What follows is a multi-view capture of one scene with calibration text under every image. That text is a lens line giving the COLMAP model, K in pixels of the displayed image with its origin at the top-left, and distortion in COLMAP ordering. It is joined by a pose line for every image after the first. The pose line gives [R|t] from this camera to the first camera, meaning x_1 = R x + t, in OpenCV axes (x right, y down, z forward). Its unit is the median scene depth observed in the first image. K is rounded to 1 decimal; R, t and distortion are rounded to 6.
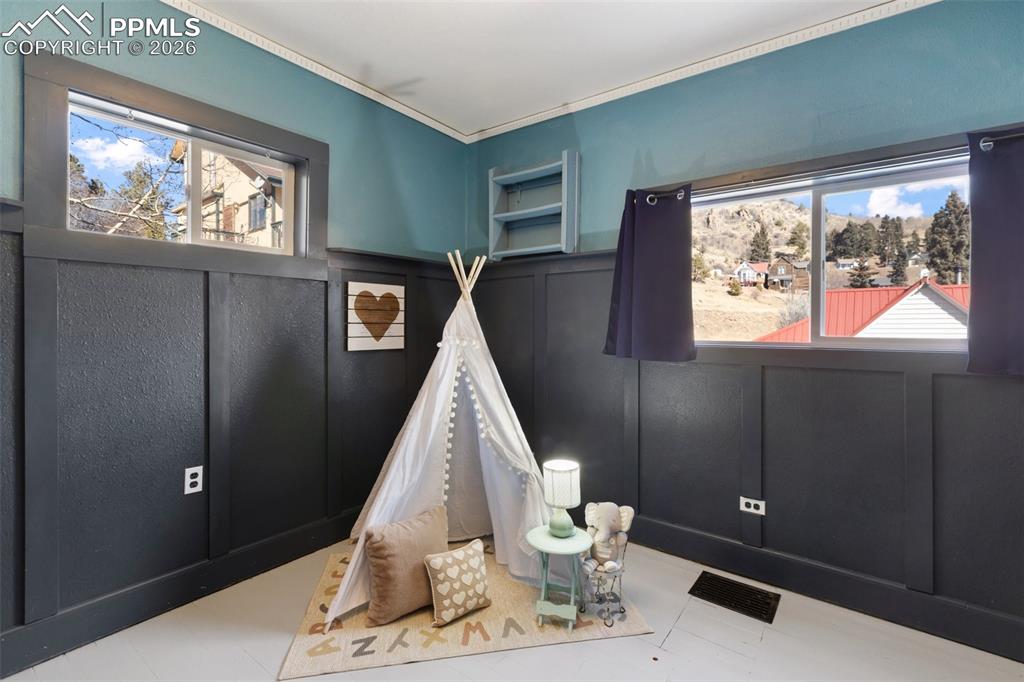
lens RADIAL K [[463.6, 0, 514.8], [0, 463.6, 328.4], [0, 0, 1]] dist [0.000268, 0.000145]
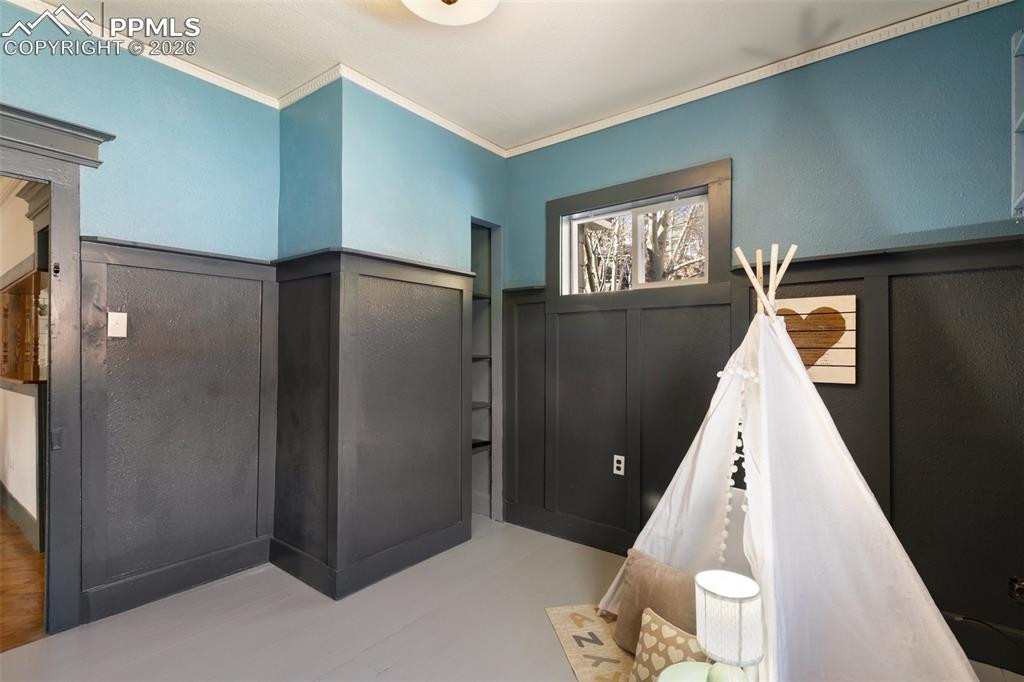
lens RADIAL K [[476.2, 0, 512.9], [0, 476.2, 346.4], [0, 0, 1]] dist [0.018756, 0.000133]
pose [[-0.015519, -0.009131, -0.999838, 0.612438], [-0.006046, 0.999941, -0.009038, -0.004597], [0.999861, 0.005905, -0.015573, 0.613662]]
